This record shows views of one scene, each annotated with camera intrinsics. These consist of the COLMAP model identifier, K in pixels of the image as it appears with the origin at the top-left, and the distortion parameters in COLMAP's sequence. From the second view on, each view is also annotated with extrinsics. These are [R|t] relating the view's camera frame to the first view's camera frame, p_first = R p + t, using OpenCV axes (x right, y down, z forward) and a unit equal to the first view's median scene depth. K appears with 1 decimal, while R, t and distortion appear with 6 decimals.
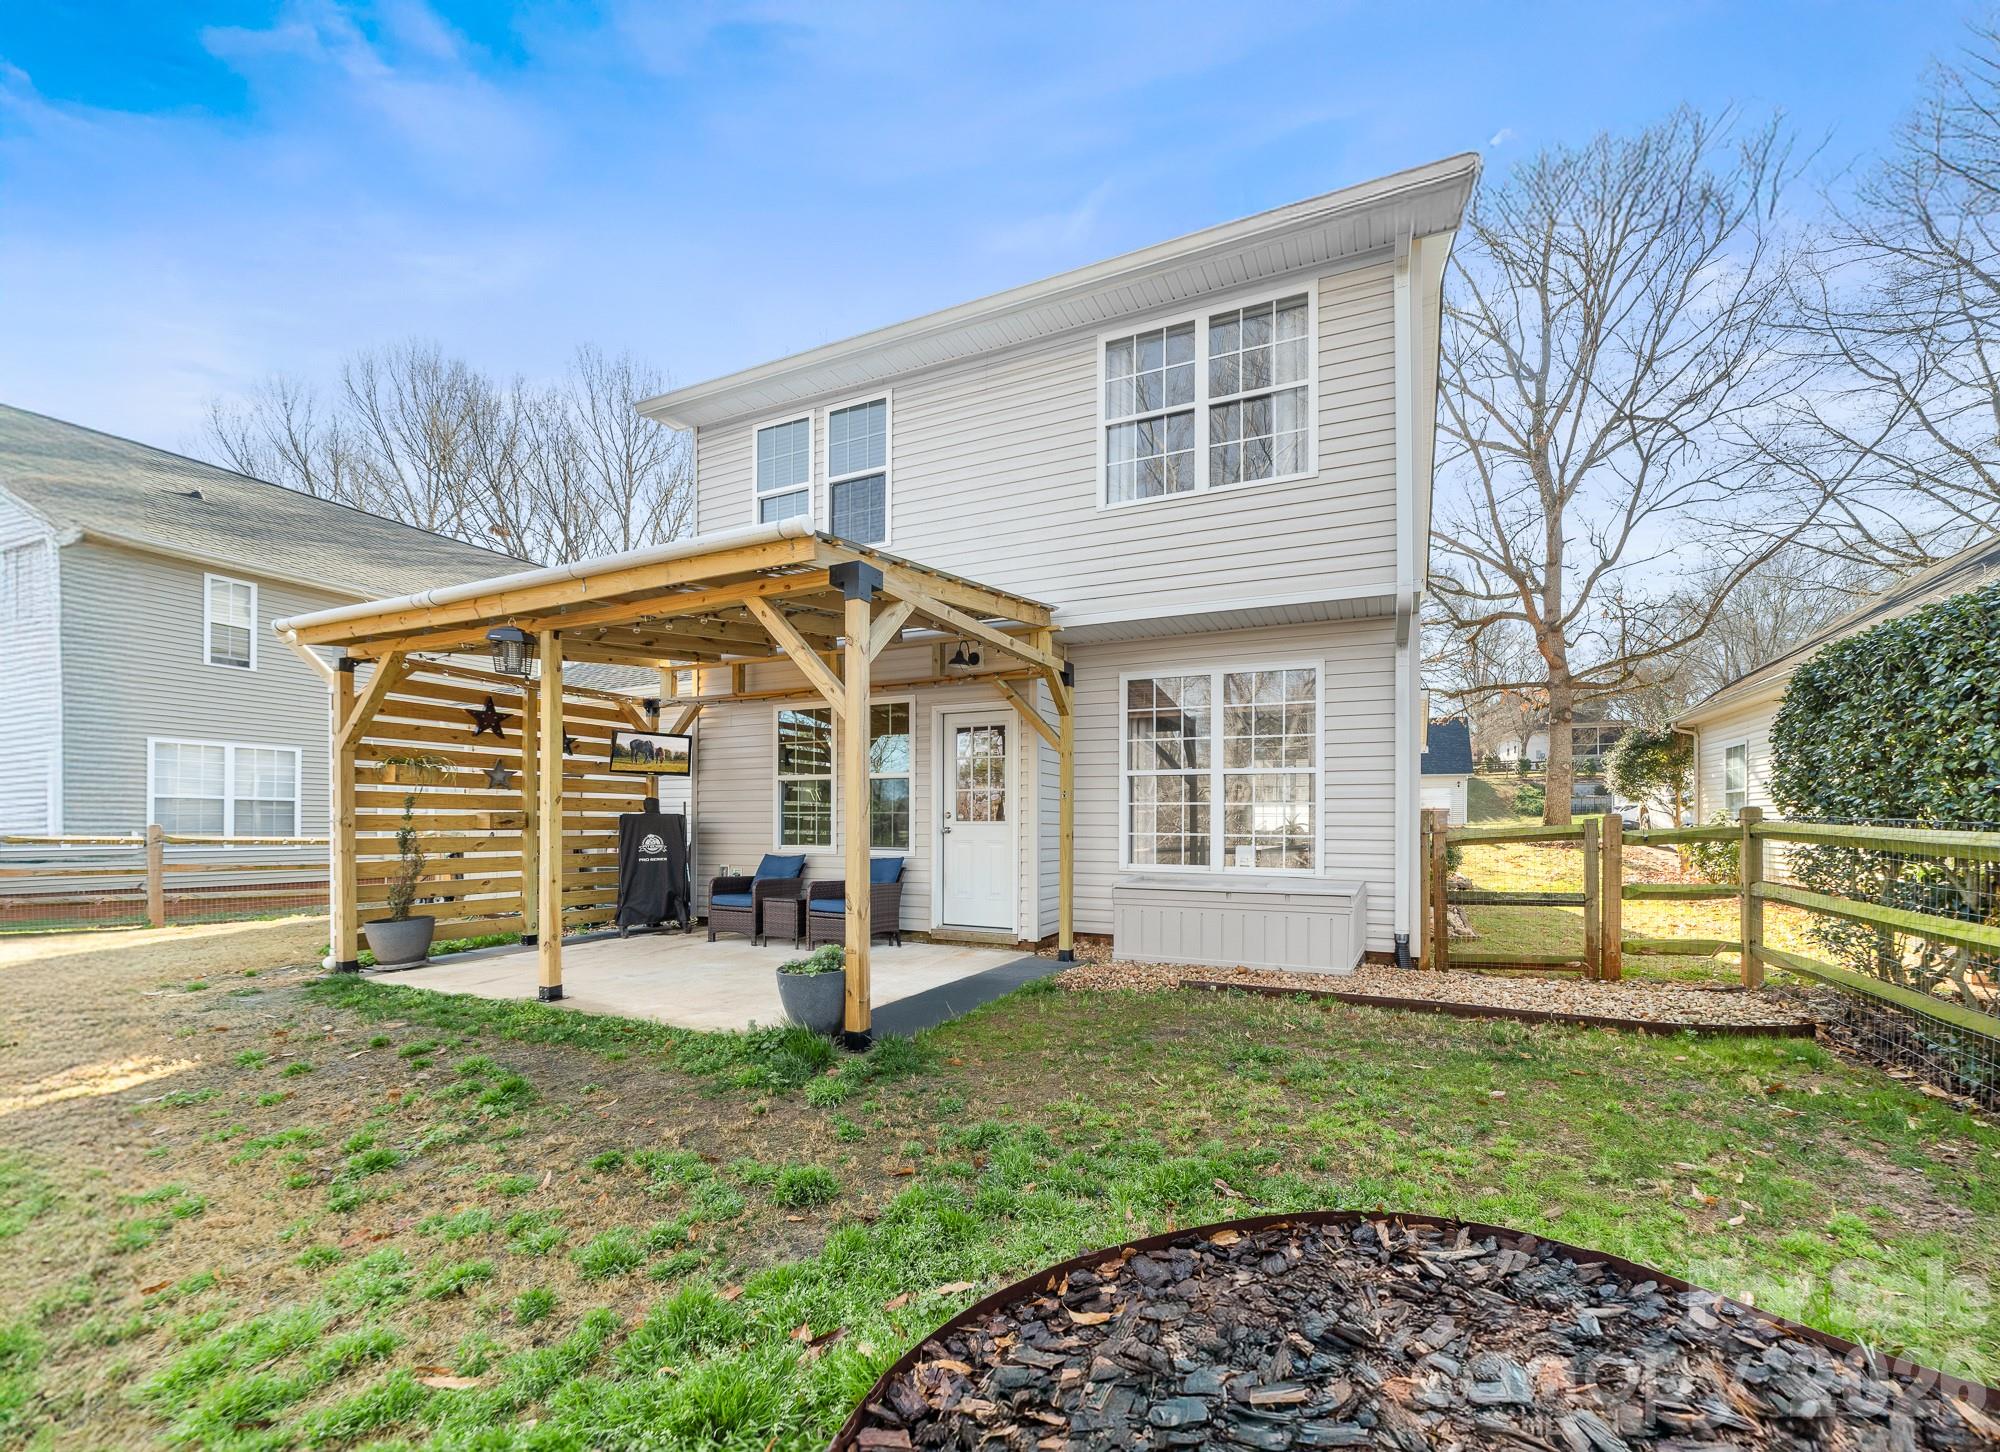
lens RADIAL K [[800.6, 0, 1072.4], [0, 800.6, 820.0], [0, 0, 1]] dist [-0.002546, -0.000104]
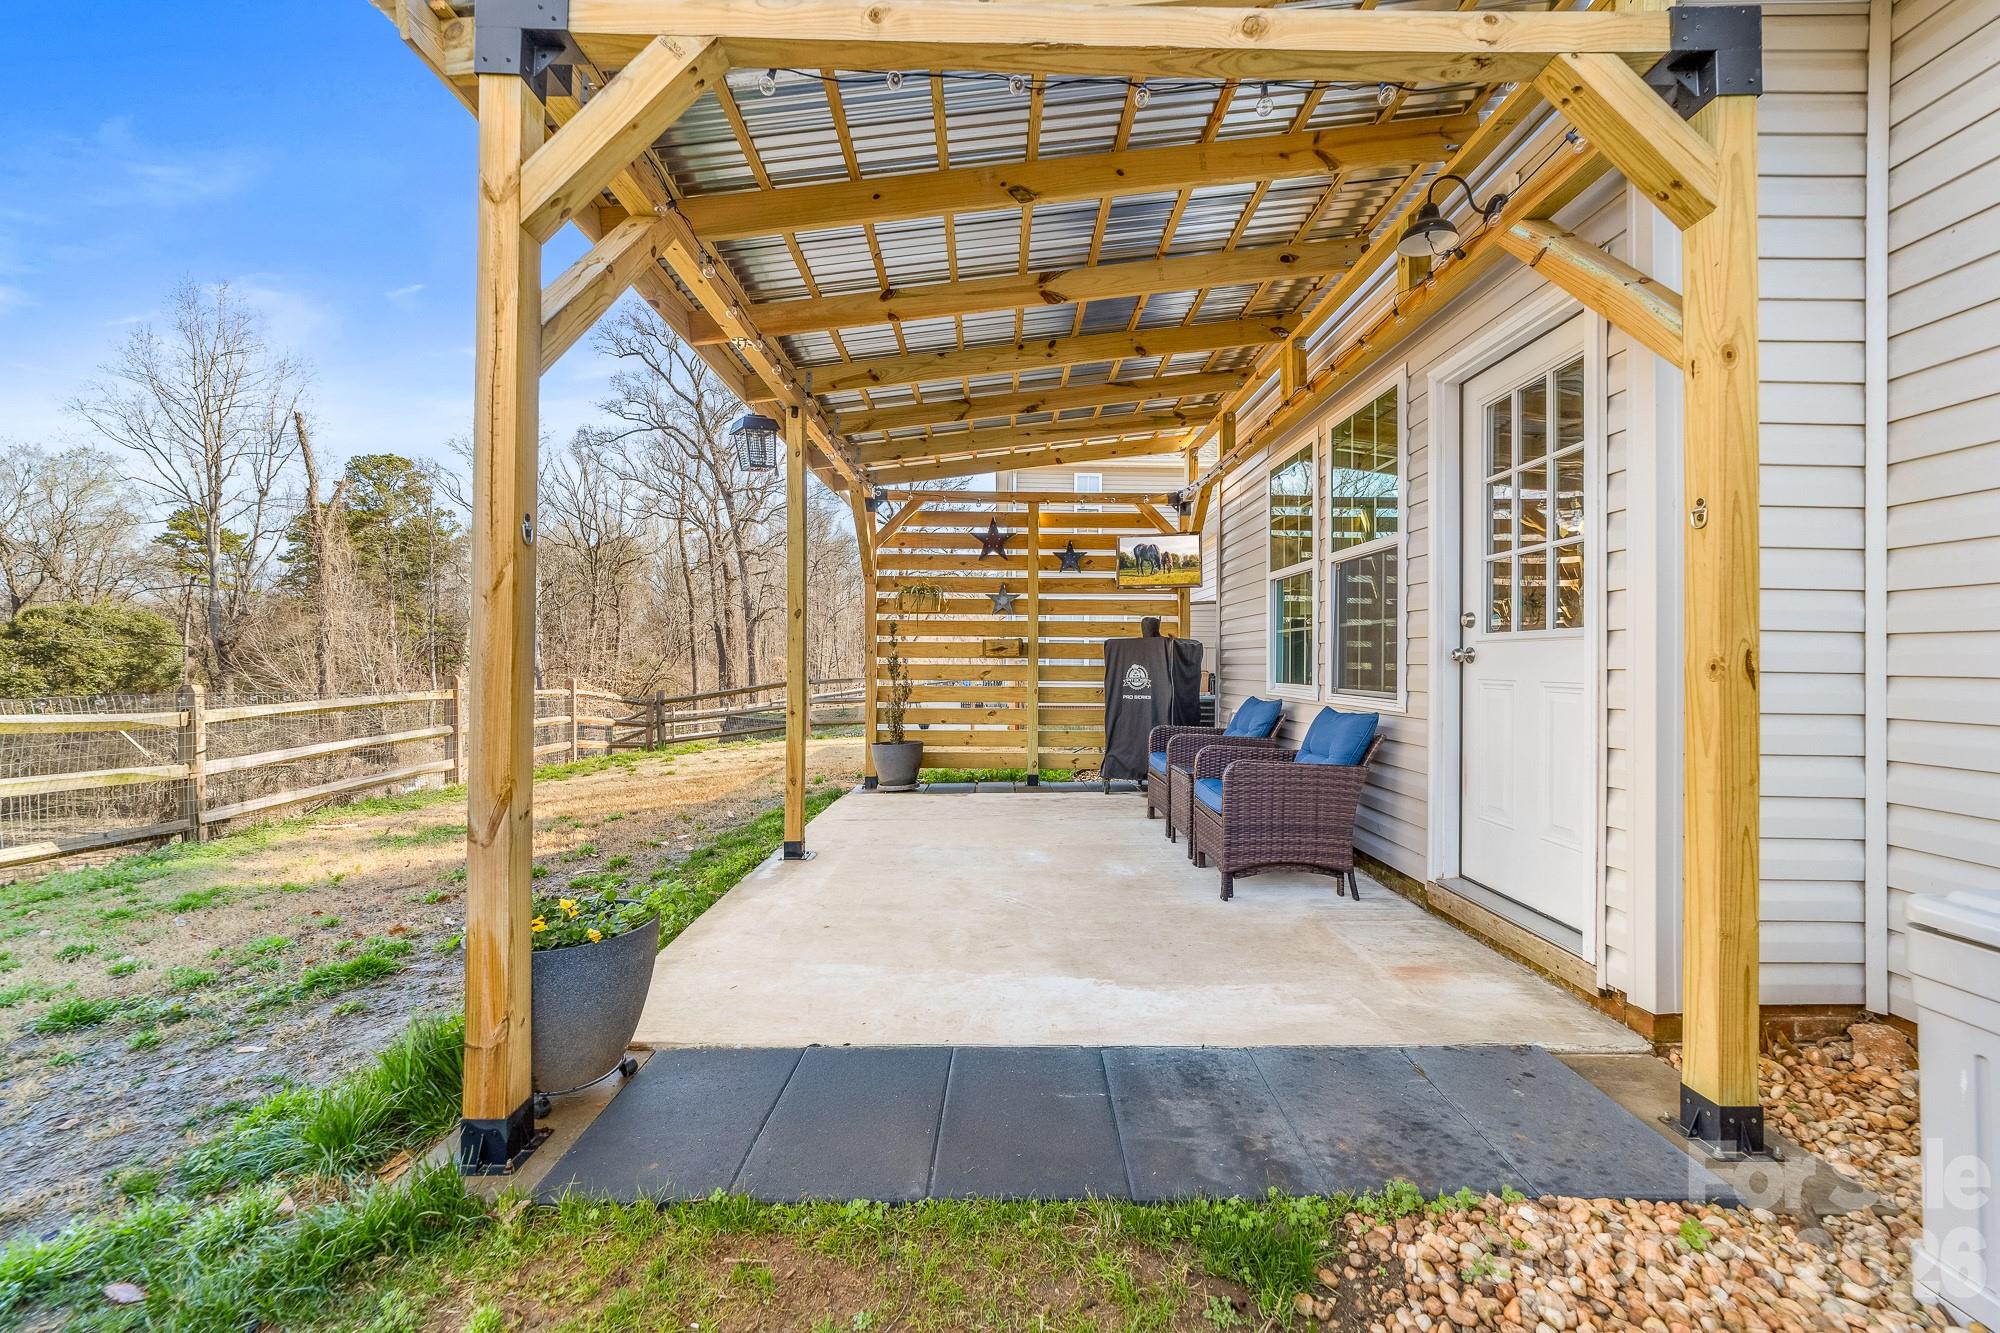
lens RADIAL K [[782.9, 0, 992.8], [0, 782.9, 659.1], [0, 0, 1]] dist [-0.010524, 0.000278]
pose [[0.404483, -0.001614, -0.914544, 0.124468], [-0.001302, 0.999996, -0.002341, 0.016663], [0.914545, 0.002137, 0.404480, 0.638815]]
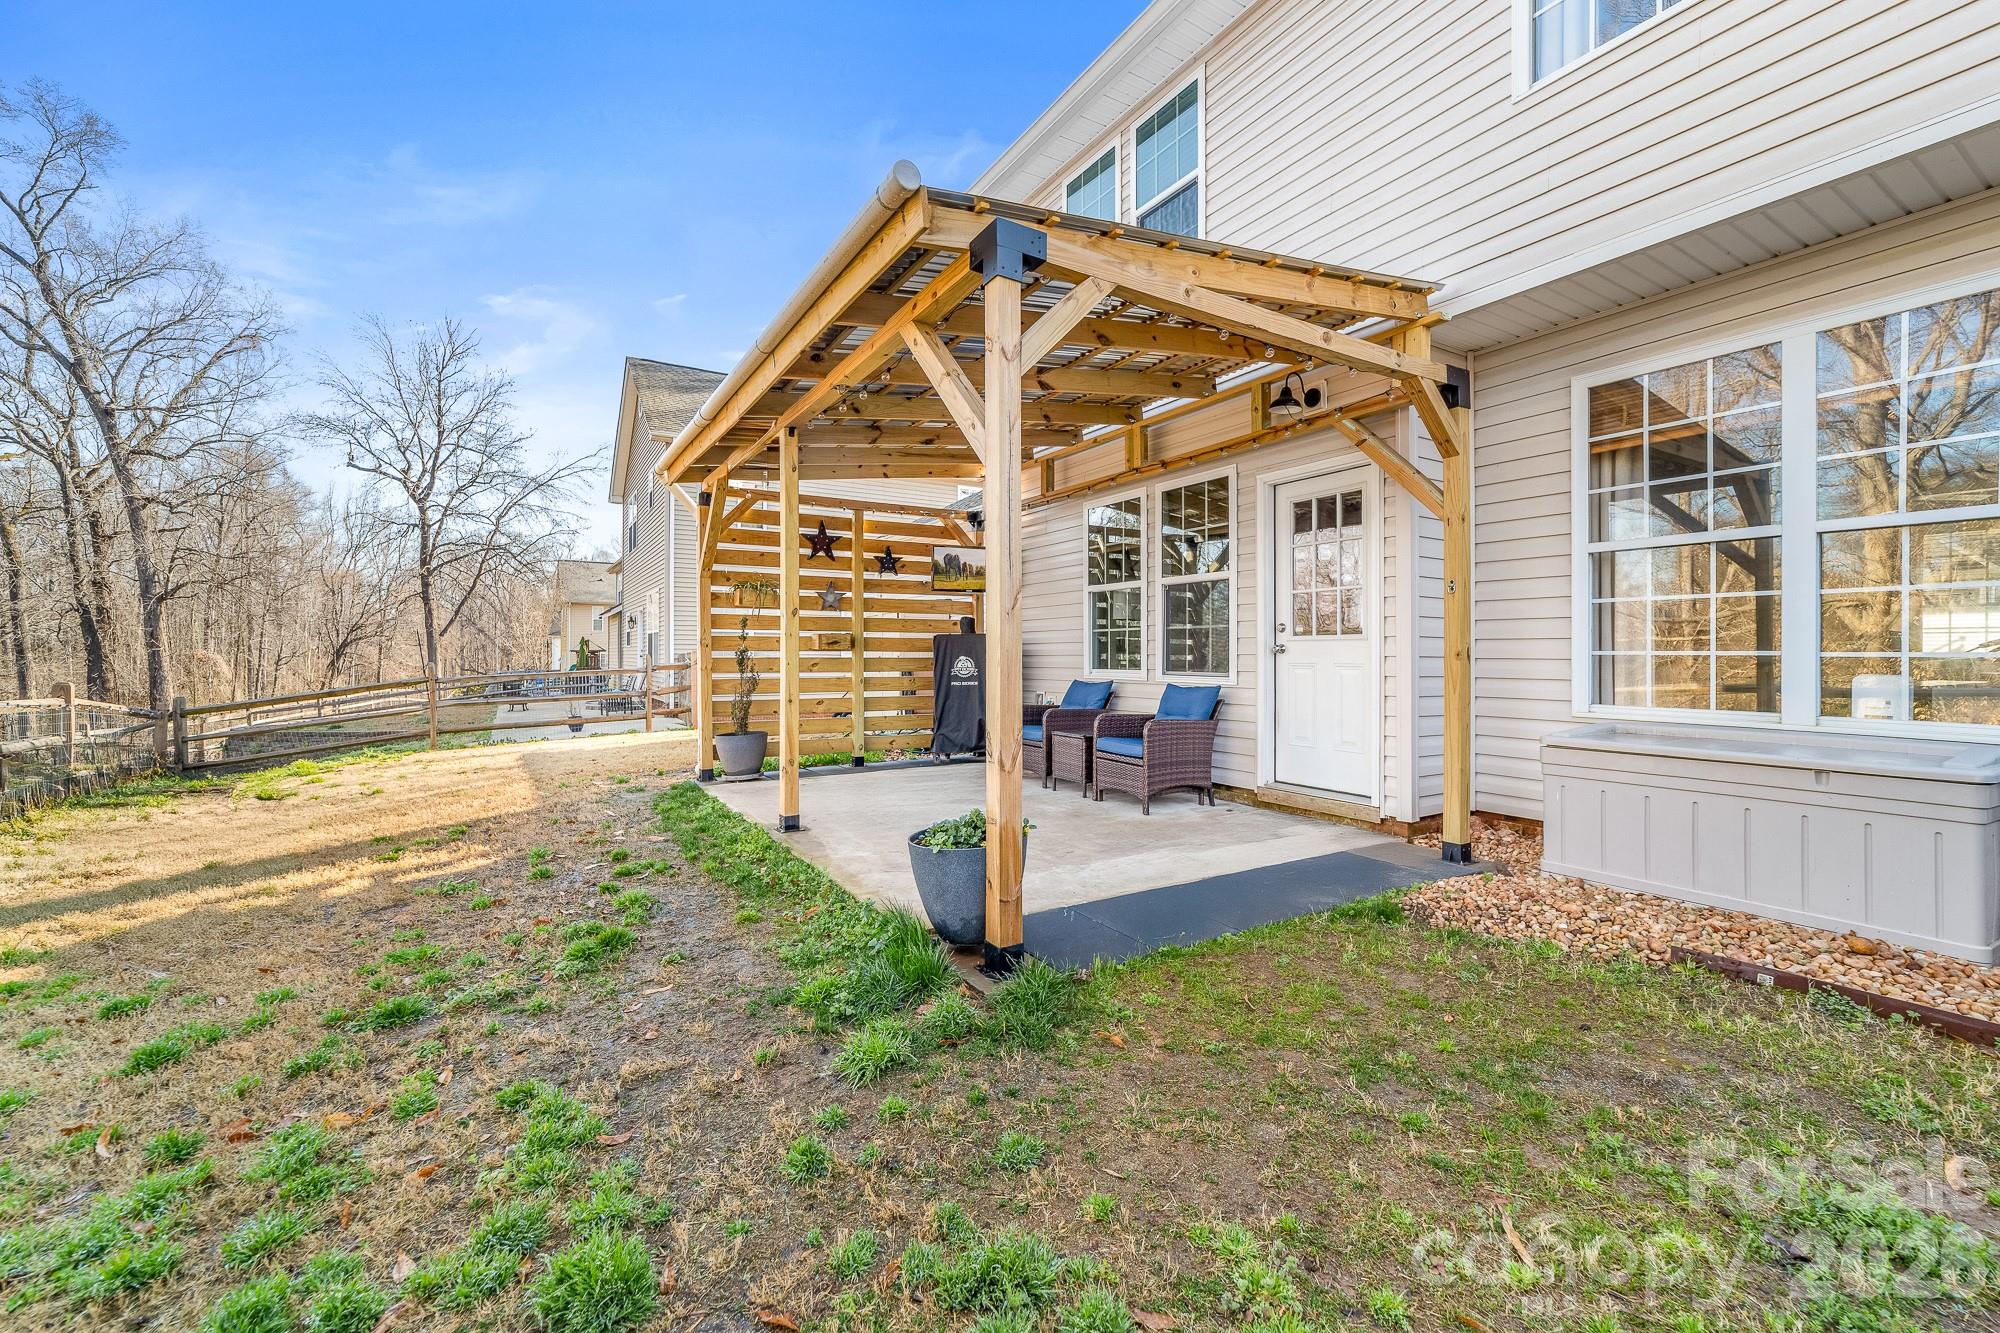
lens RADIAL K [[838.1, 0, 987.1], [0, 838.1, 650.8], [0, 0, 1]] dist [-0.020051, 0.011653]
pose [[0.809495, -0.004206, -0.587112, 0.071305], [0.002787, 0.999991, -0.003322, 0.016913], [0.587120, 0.001053, 0.809499, 0.264193]]
